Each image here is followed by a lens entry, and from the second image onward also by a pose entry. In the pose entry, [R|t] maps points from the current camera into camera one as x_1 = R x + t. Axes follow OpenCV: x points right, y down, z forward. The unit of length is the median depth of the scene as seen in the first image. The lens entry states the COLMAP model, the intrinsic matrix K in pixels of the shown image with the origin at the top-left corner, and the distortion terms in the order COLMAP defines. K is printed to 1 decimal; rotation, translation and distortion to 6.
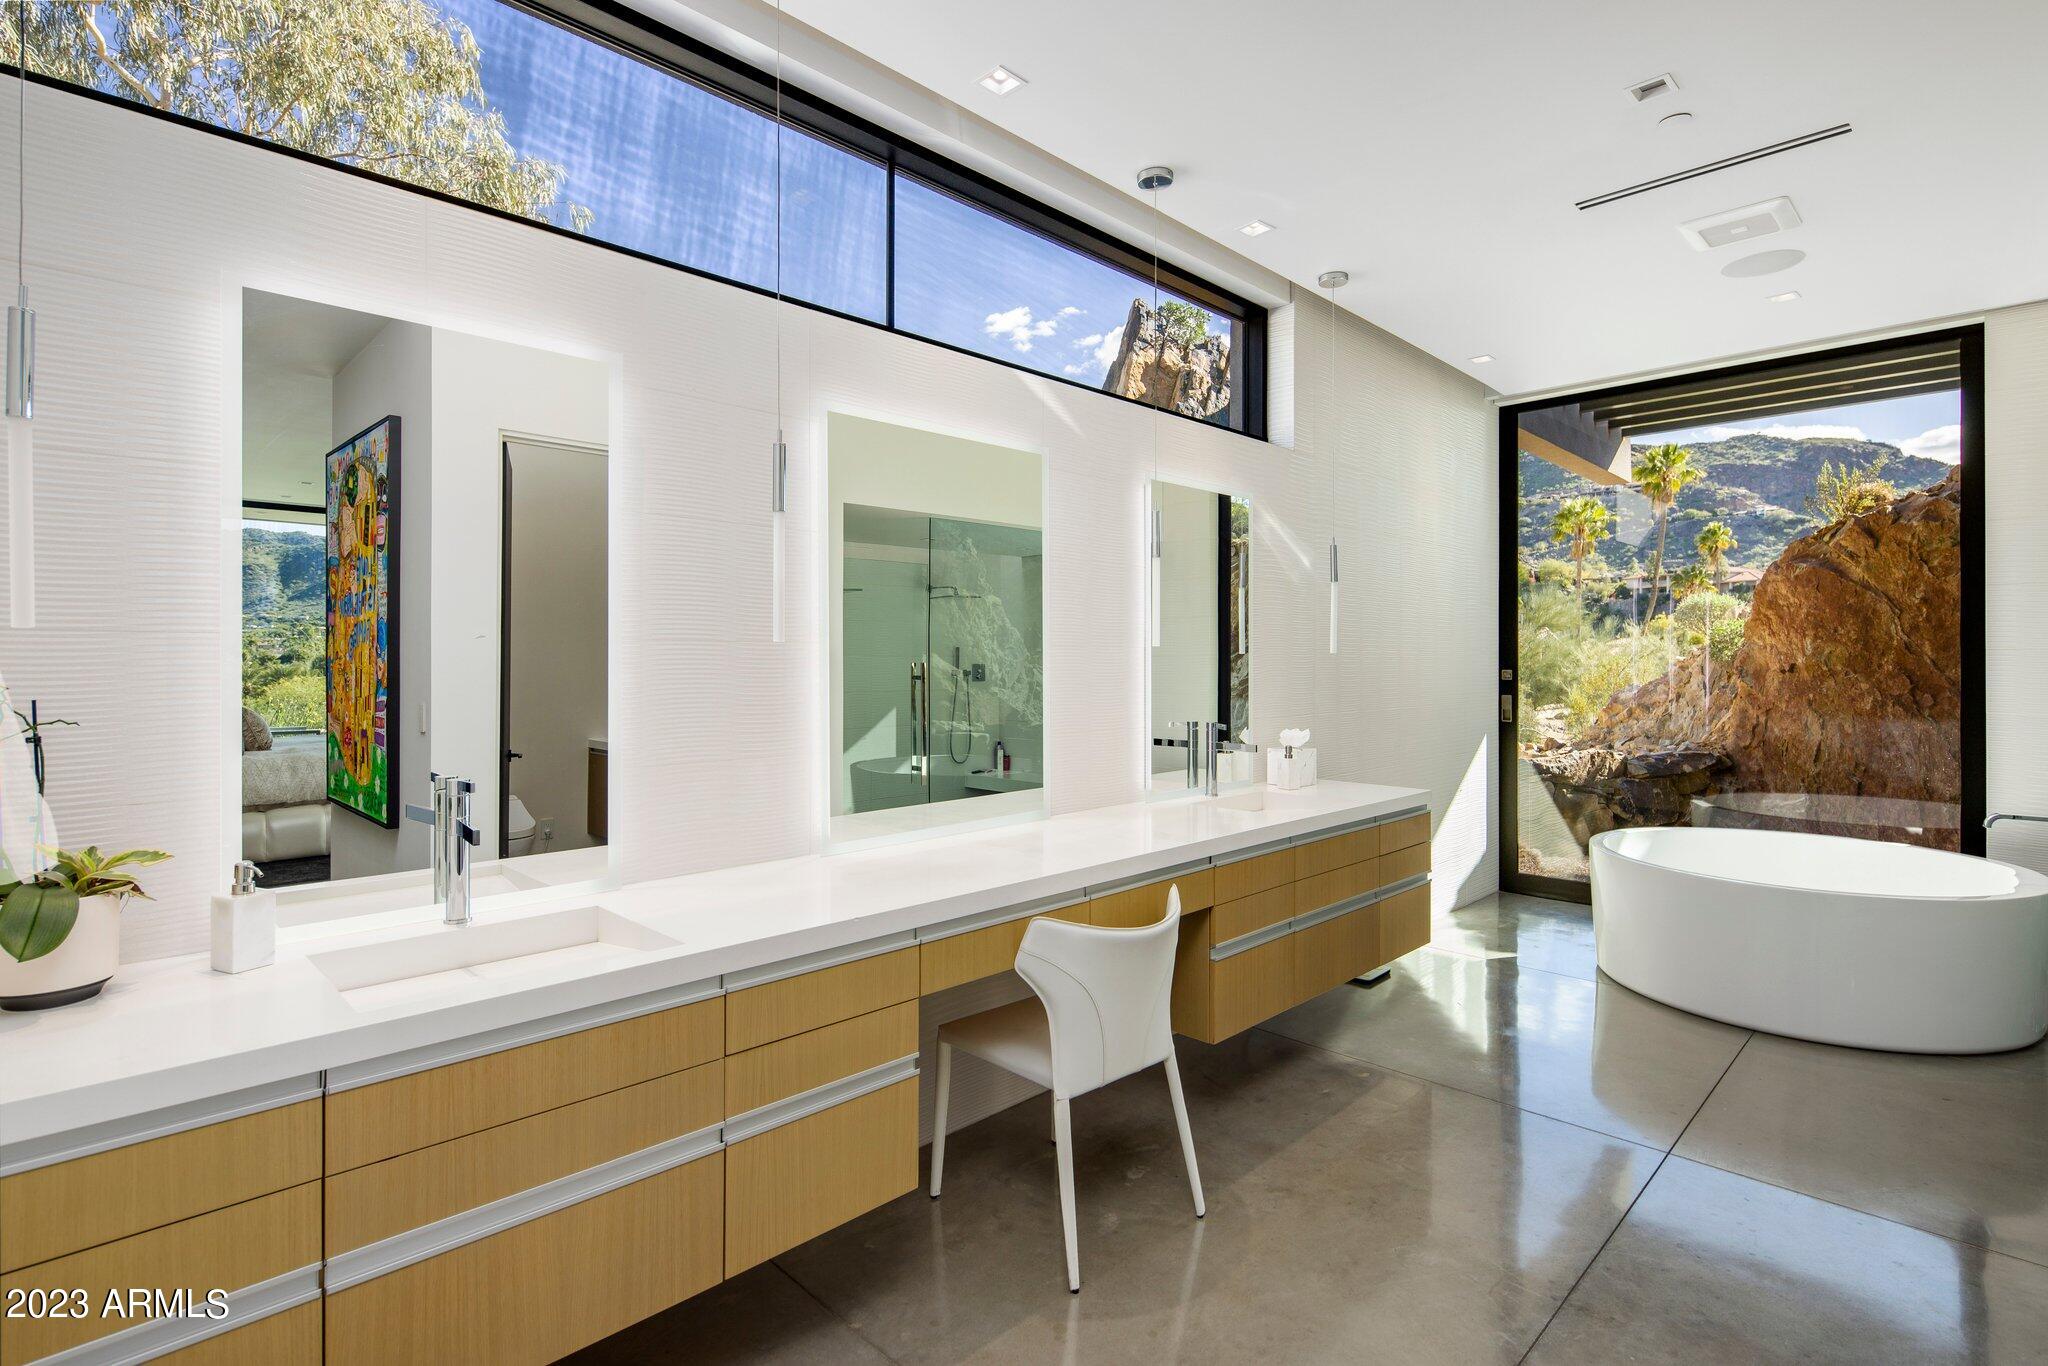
lens RADIAL K [[989.4, 0, 1019.1], [0, 989.4, 680.5], [0, 0, 1]] dist [0.003115, -0.000539]
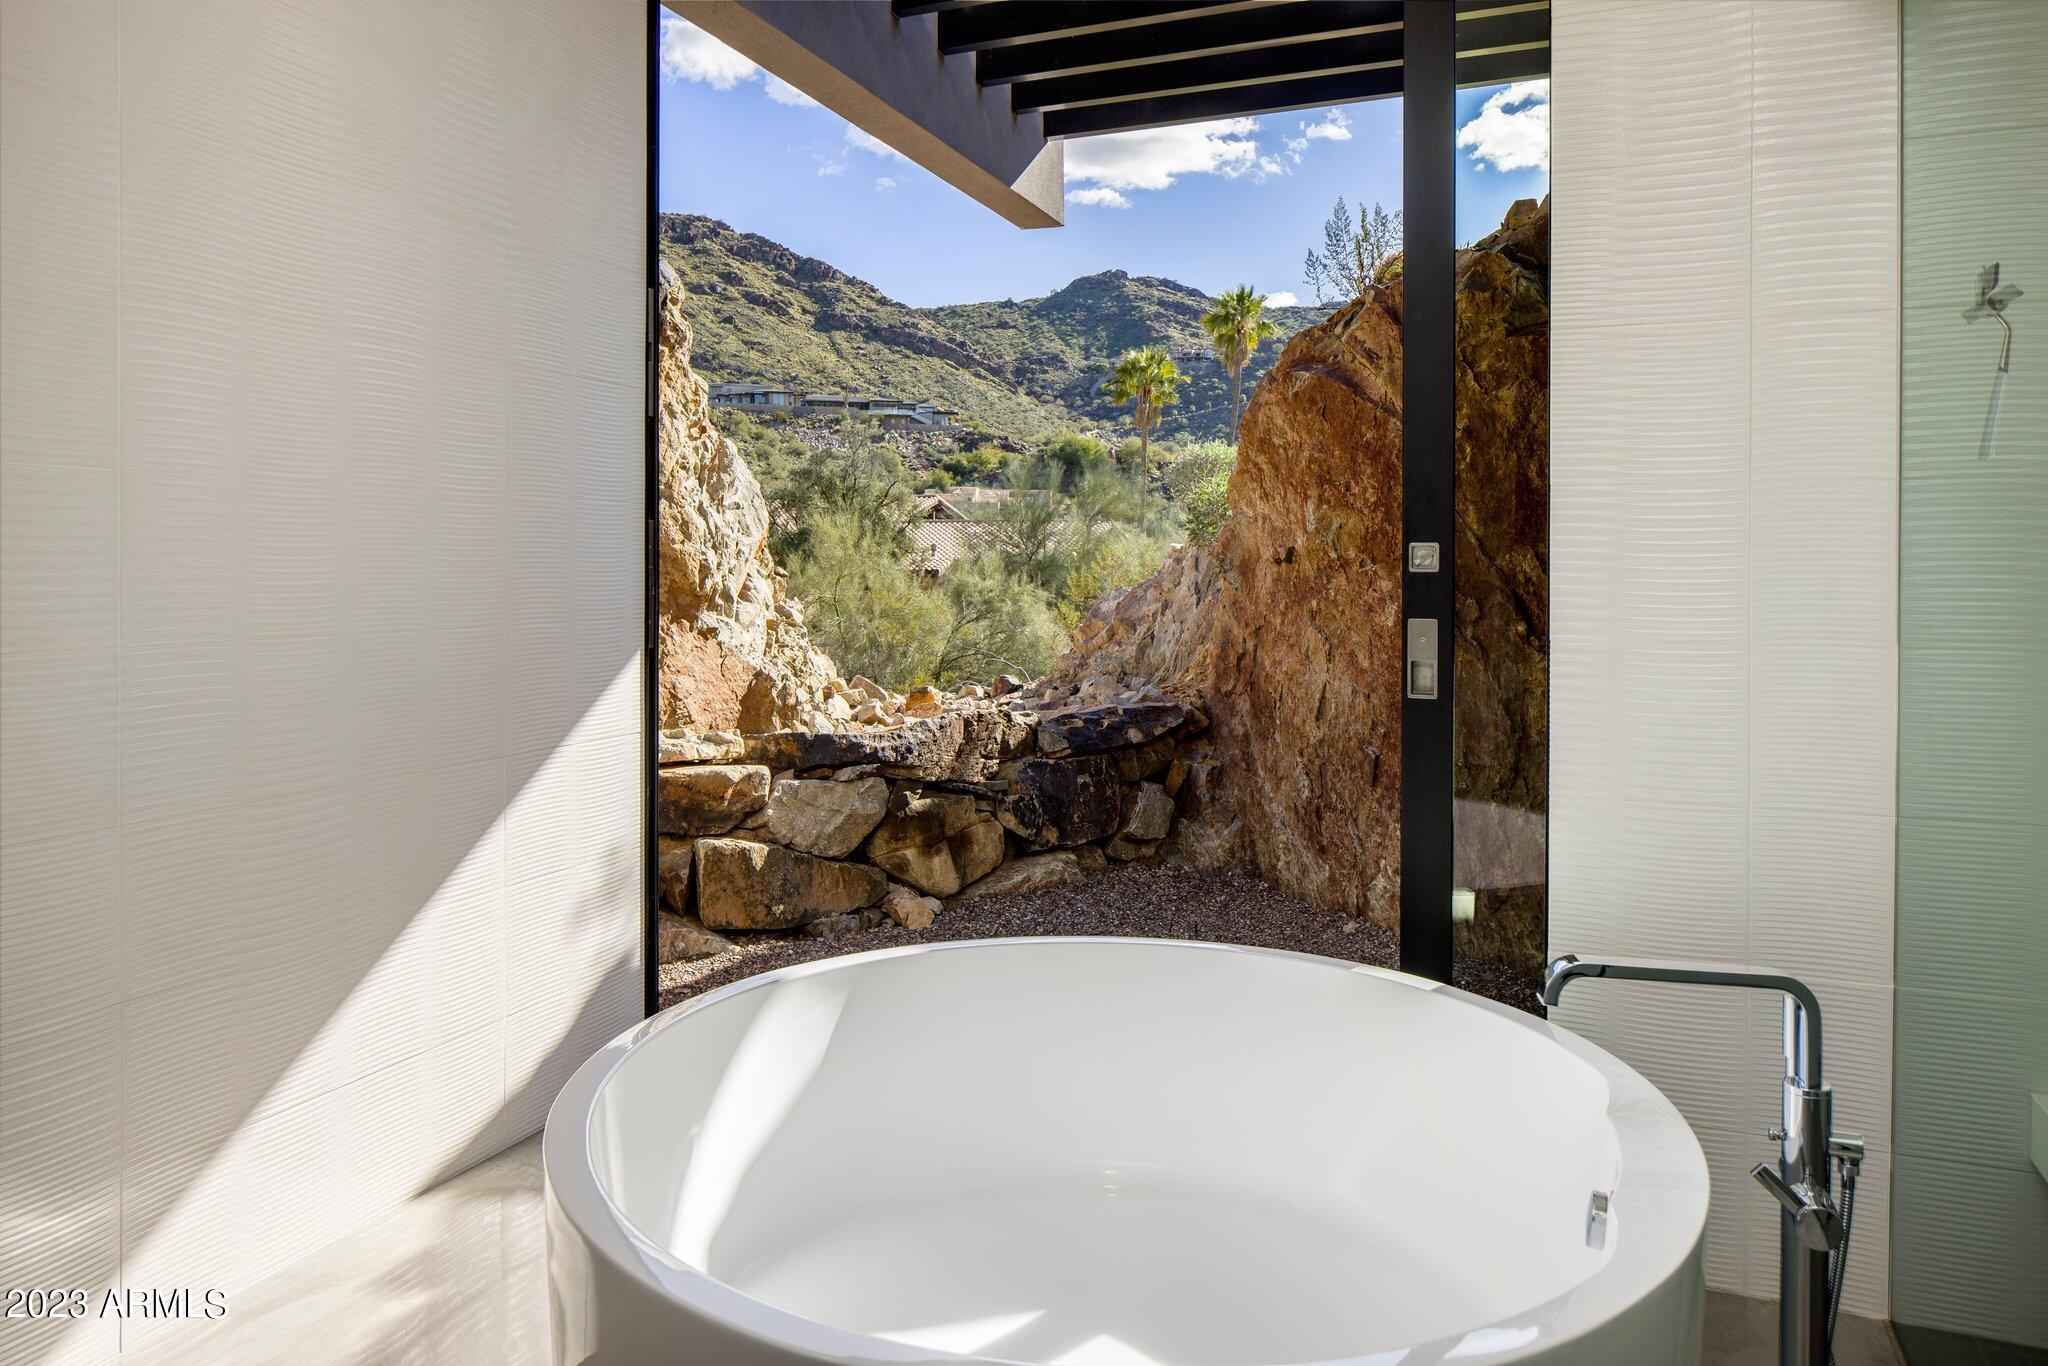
lens RADIAL K [[1389.2, 0, 1010.4], [0, 1389.2, 595.0], [0, 0, 1]] dist [0.055665, 0.000148]
pose [[0.919412, -0.001237, 0.393294, 0.313930], [-0.000364, 0.999992, 0.003995, 0.007419], [-0.393296, -0.003816, 0.919404, 0.322524]]
